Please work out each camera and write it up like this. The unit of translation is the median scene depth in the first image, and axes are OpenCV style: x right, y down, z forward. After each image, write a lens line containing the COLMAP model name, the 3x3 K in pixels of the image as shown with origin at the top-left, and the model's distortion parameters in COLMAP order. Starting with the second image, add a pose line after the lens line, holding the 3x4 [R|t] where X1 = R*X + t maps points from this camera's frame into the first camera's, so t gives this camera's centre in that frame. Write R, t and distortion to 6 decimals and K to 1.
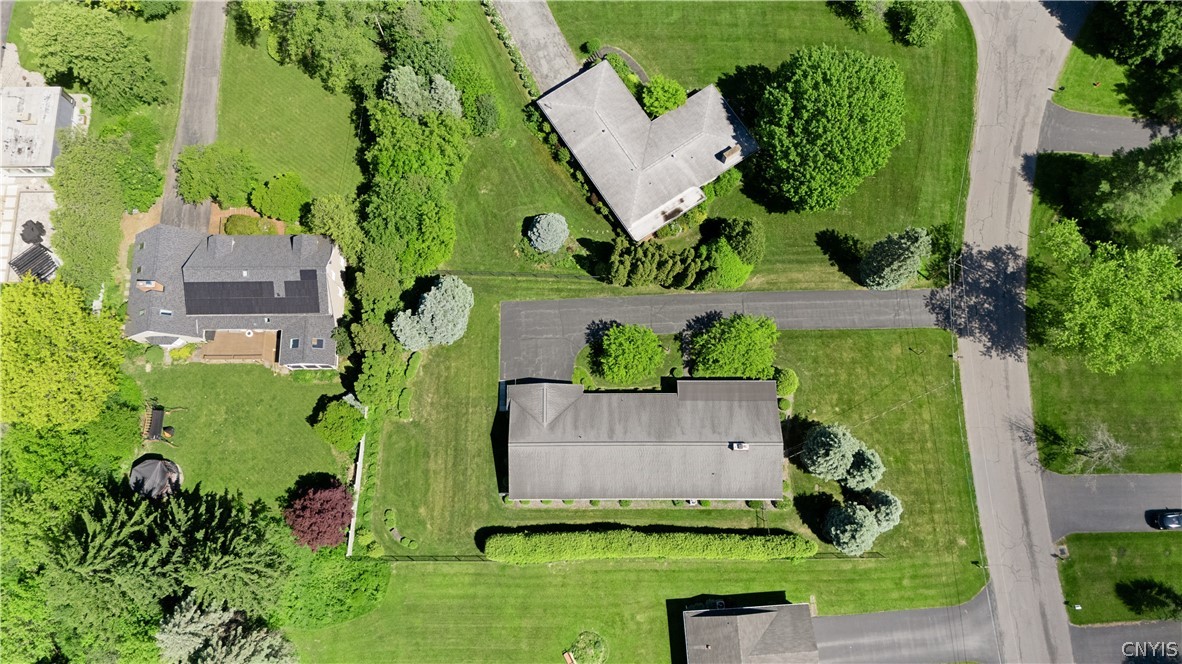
lens RADIAL K [[862.9, 0, 591.0], [0, 862.9, 332.0], [0, 0, 1]] dist [0.035306, -0.006174]
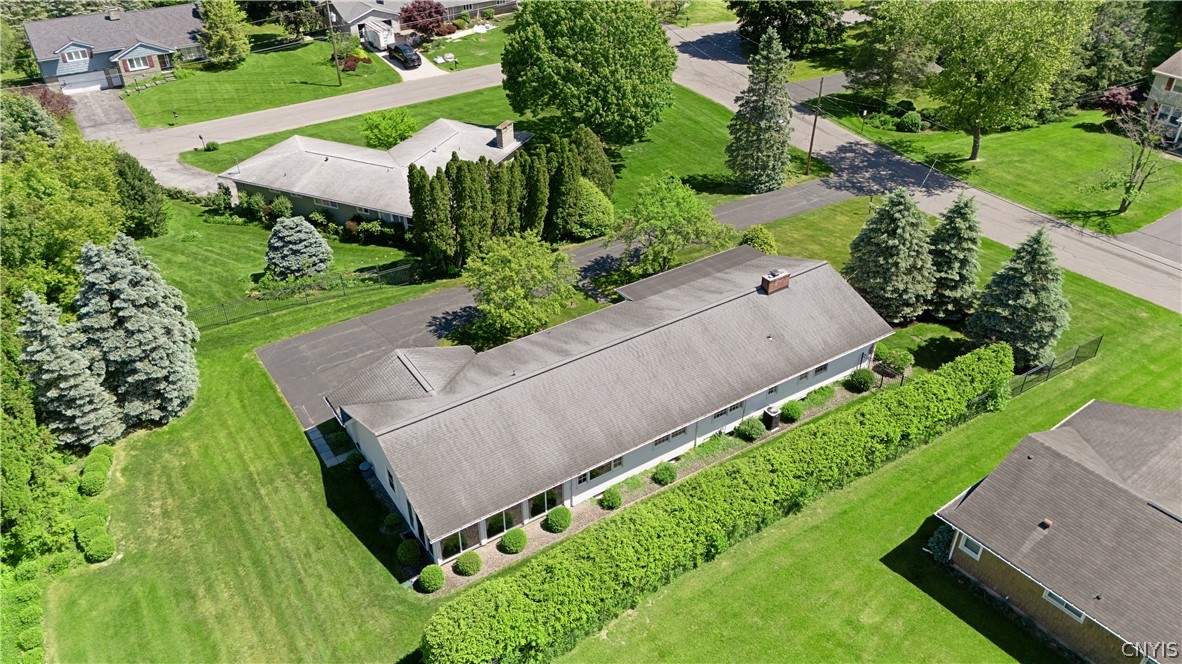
lens RADIAL K [[862.9, 0, 591.0], [0, 862.9, 332.0], [0, 0, 1]] dist [0.035306, -0.006174]
pose [[0.837947, -0.312487, 0.447434, -0.164262], [0.530873, 0.656848, -0.535468, 0.347827], [-0.126570, 0.686224, 0.716294, 0.577002]]
